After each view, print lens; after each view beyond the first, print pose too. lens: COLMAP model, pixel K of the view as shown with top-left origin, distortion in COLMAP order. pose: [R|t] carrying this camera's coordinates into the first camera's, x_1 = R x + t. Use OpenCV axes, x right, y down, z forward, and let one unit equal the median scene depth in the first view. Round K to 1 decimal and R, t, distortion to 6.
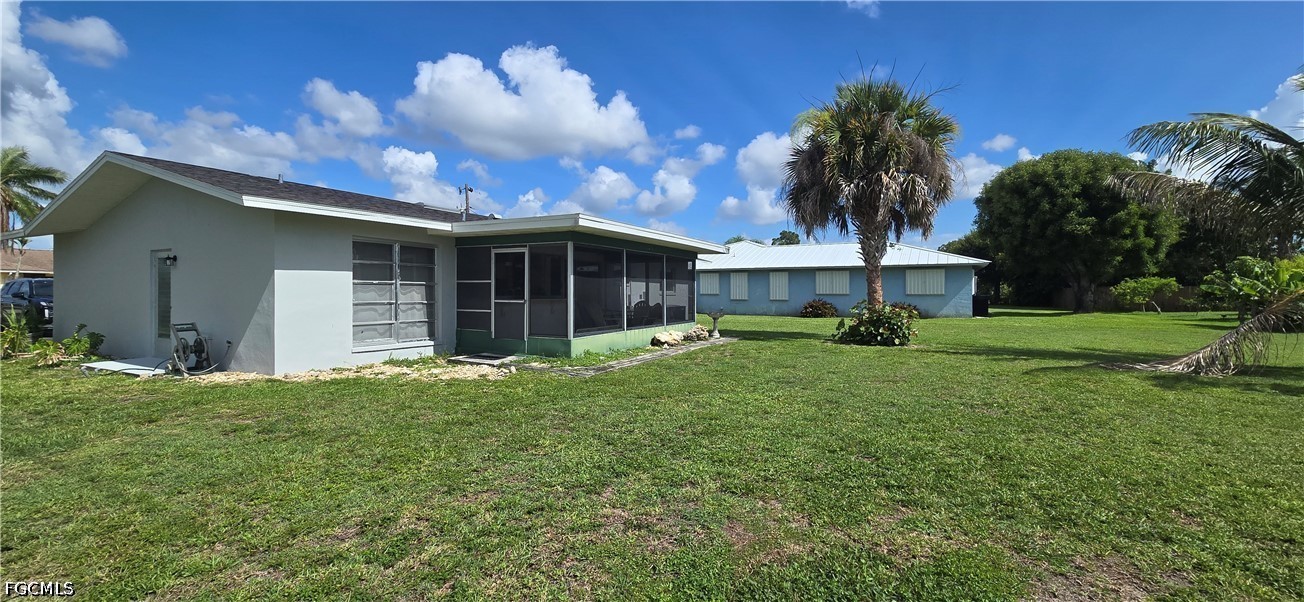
lens RADIAL K [[535.0, 0, 650.6], [0, 535.0, 294.1], [0, 0, 1]] dist [-0.000672, -0.000098]
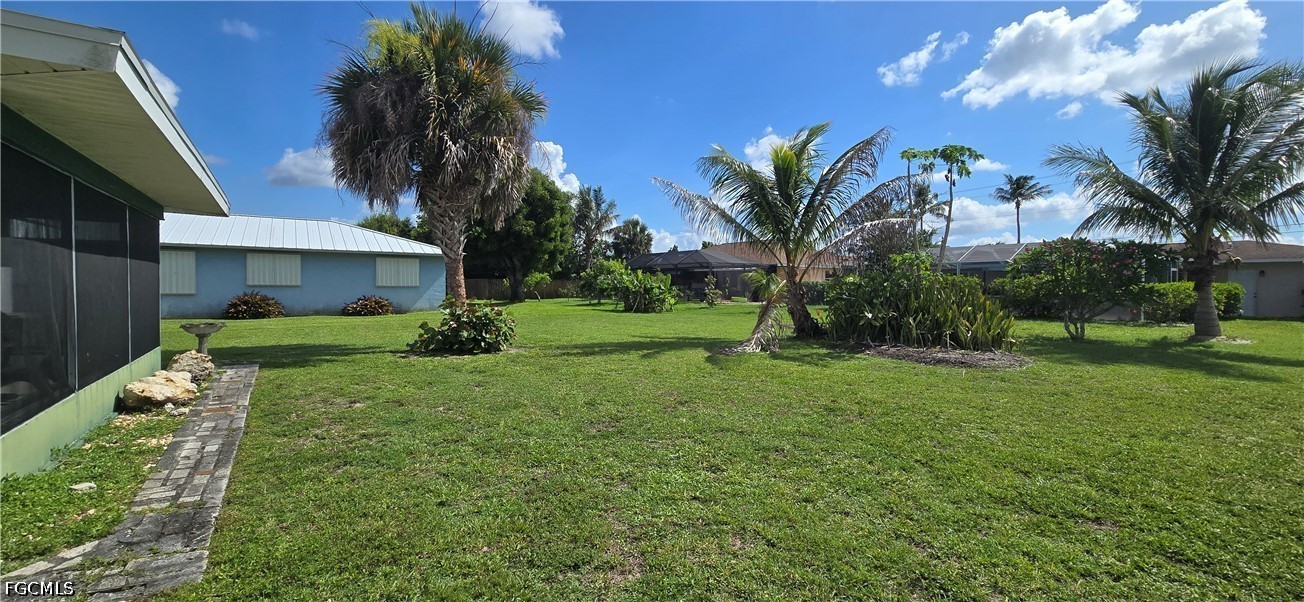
lens RADIAL K [[535.0, 0, 650.6], [0, 535.0, 294.1], [0, 0, 1]] dist [-0.000672, -0.000098]
pose [[0.431719, -0.012631, 0.901920, -0.111315], [-0.007431, 0.999818, 0.017559, -0.005441], [-0.901978, -0.014283, 0.431547, 0.244983]]
